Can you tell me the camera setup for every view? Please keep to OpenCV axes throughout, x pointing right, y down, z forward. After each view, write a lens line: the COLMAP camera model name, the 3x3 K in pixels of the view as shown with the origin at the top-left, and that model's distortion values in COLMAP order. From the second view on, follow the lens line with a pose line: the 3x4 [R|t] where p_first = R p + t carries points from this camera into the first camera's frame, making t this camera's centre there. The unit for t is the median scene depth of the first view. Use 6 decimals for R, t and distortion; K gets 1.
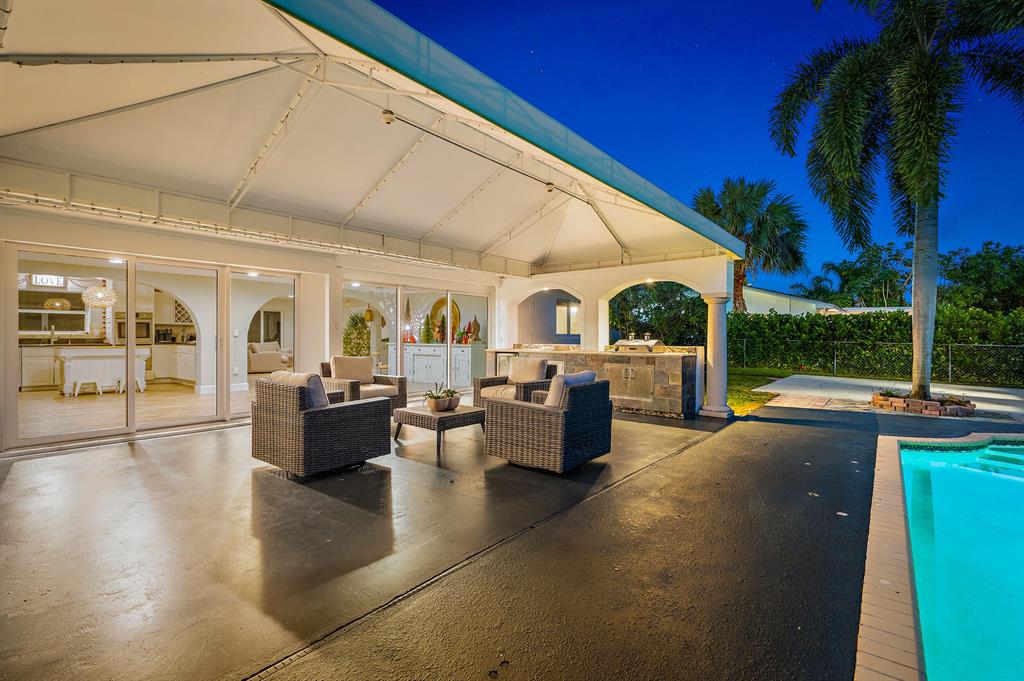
lens RADIAL K [[477.6, 0, 511.0], [0, 477.6, 336.0], [0, 0, 1]] dist [0.003489, 0.002729]
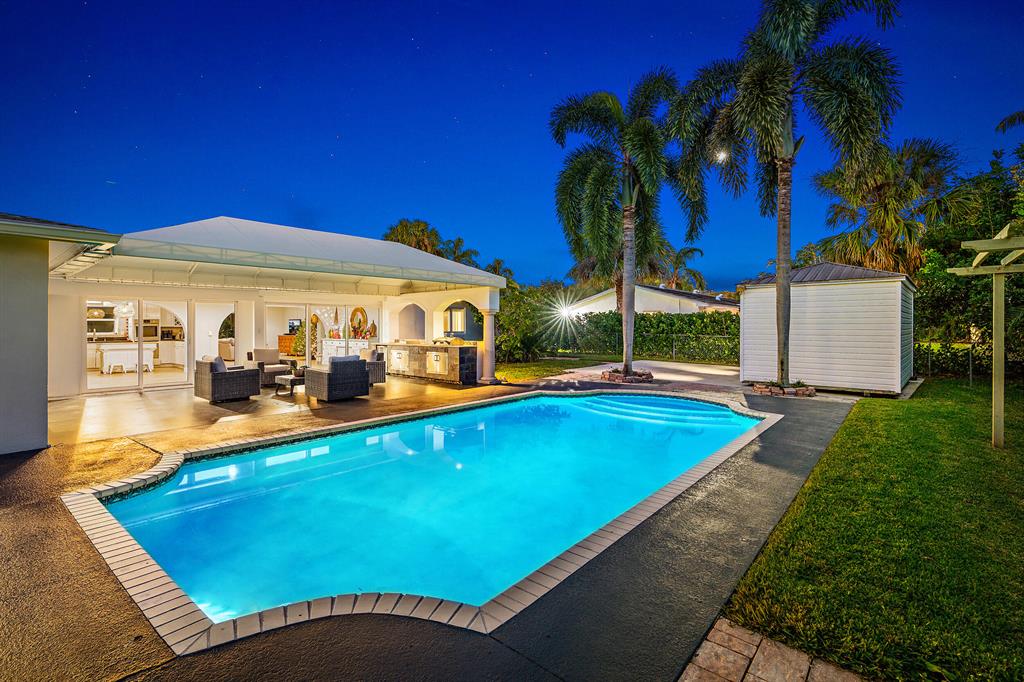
lens RADIAL K [[477.6, 0, 509.1], [0, 477.6, 325.4], [0, 0, 1]] dist [0.003489, 0.002729]
pose [[0.999501, -0.006511, -0.030895, 0.486492], [0.006437, 0.999976, -0.002493, -0.024908], [0.030911, 0.002293, 0.999520, -0.571922]]
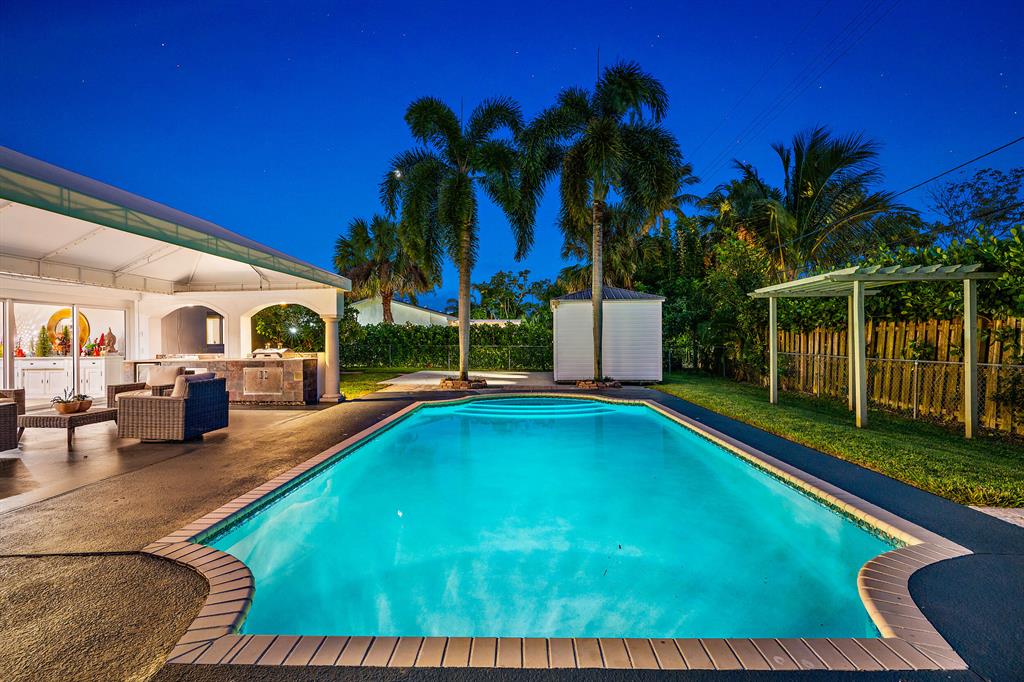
lens RADIAL K [[477.6, 0, 509.3], [0, 477.6, 337.5], [0, 0, 1]] dist [0.003489, 0.002729]
pose [[0.816668, -0.009934, 0.577023, 0.037920], [0.014900, 0.999881, -0.003875, -0.006871], [-0.576916, 0.011763, 0.816719, -0.403360]]
